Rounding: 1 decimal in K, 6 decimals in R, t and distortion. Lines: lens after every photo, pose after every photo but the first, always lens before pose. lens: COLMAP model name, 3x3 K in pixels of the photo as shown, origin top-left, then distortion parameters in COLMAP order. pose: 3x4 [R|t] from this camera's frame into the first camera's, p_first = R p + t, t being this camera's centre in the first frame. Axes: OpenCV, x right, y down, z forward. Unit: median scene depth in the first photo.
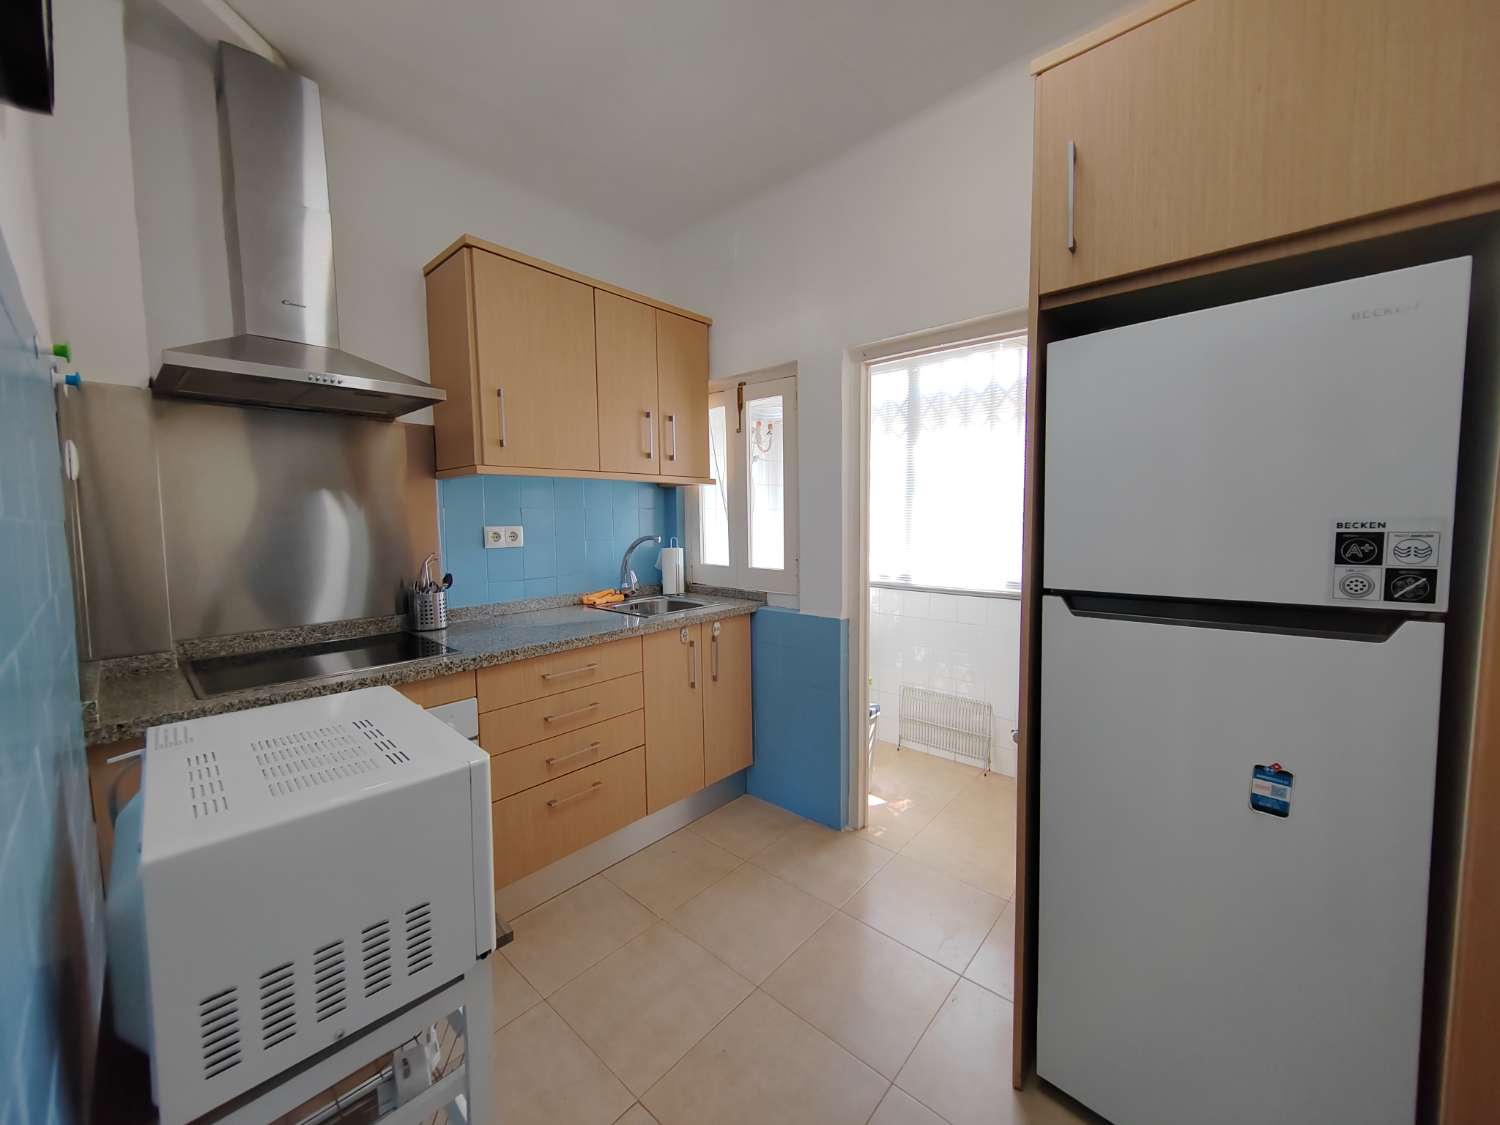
lens RADIAL K [[576.4, 0, 749.8], [0, 576.4, 556.6], [0, 0, 1]] dist [0.001432, -0.000075]
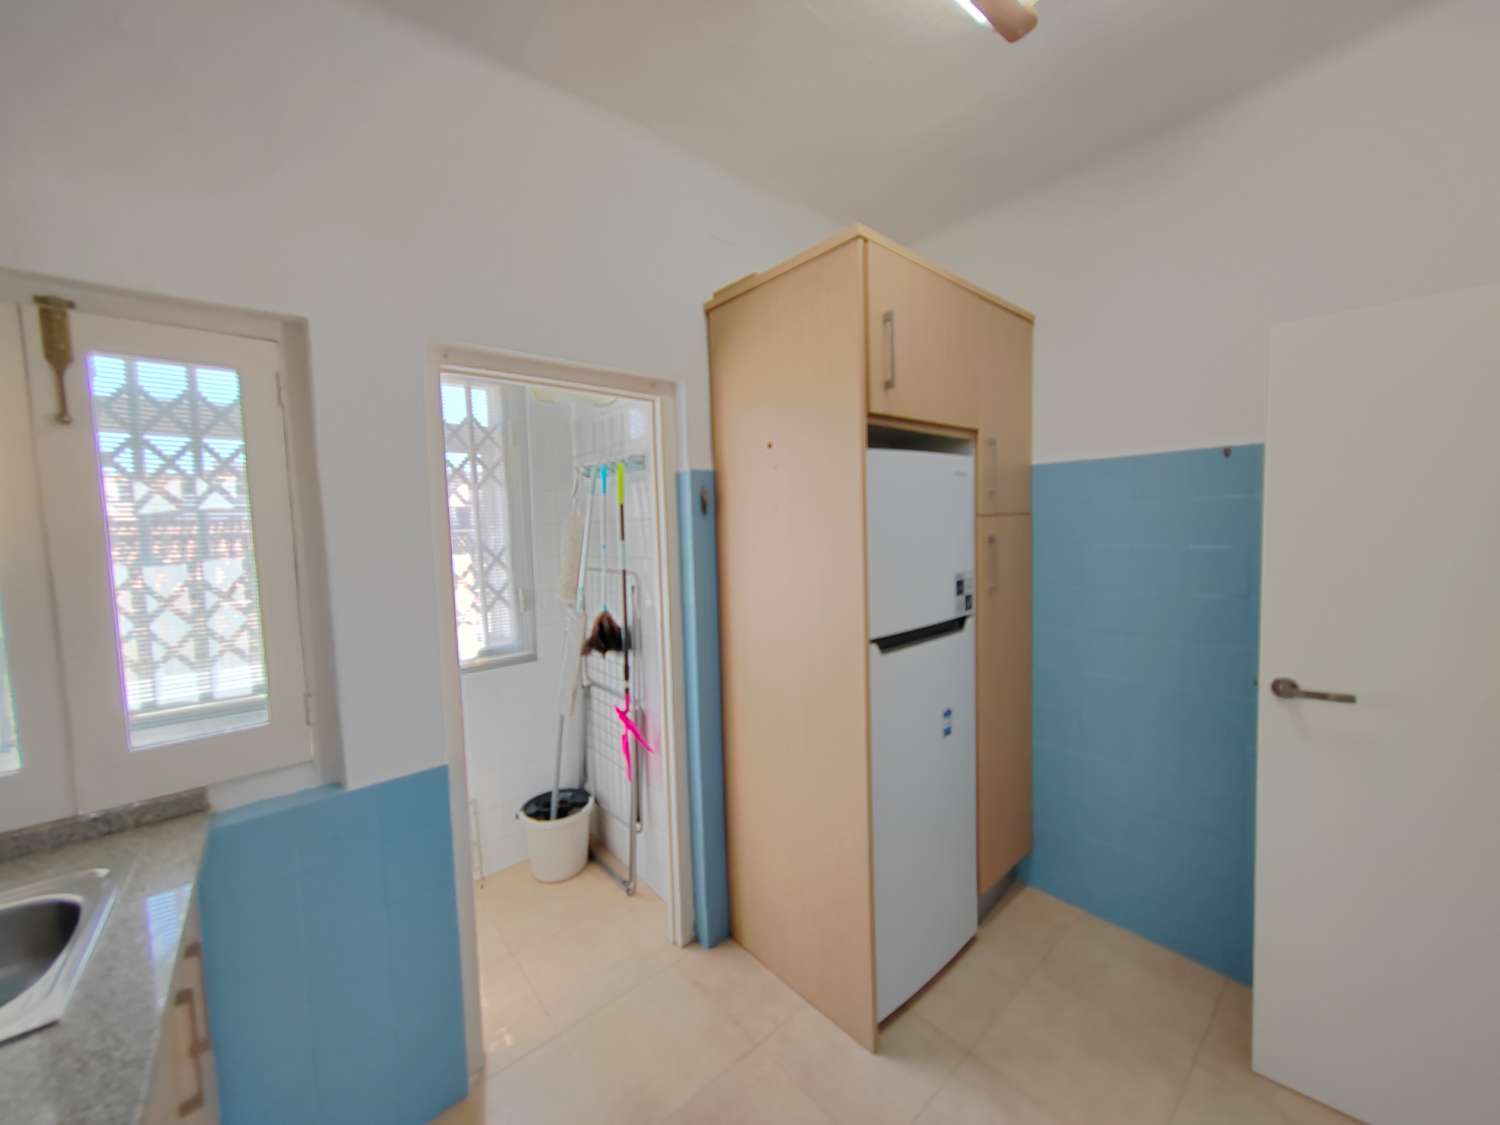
lens RADIAL K [[576.4, 0, 757.1], [0, 576.4, 559.8], [0, 0, 1]] dist [0.001432, -0.000075]
pose [[0.126997, -0.060611, 0.990050, -0.387712], [0.098755, 0.993945, 0.048182, -0.104330], [-0.986975, 0.091654, 0.132213, 0.535580]]
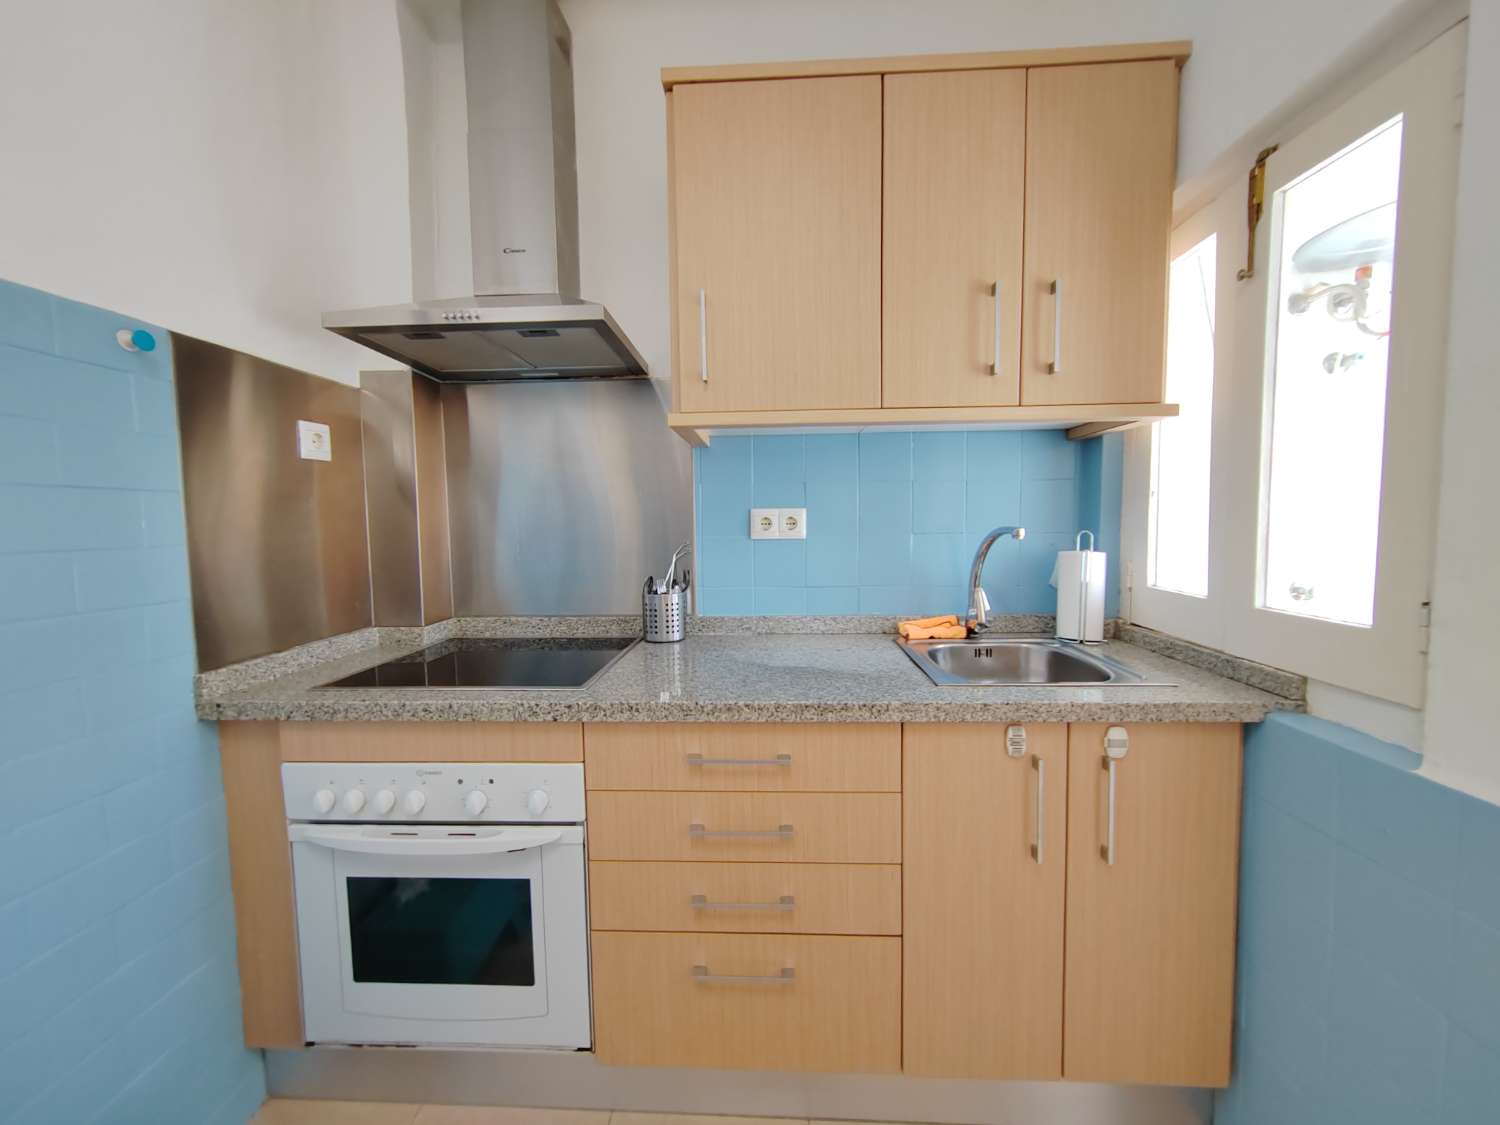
lens RADIAL K [[576.4, 0, 751.1], [0, 576.4, 556.2], [0, 0, 1]] dist [0.001432, -0.000075]
pose [[0.631702, 0.054040, -0.773326, 0.095849], [-0.050221, 0.998325, 0.028739, -0.012806], [0.773583, 0.020683, 0.633357, 0.511833]]
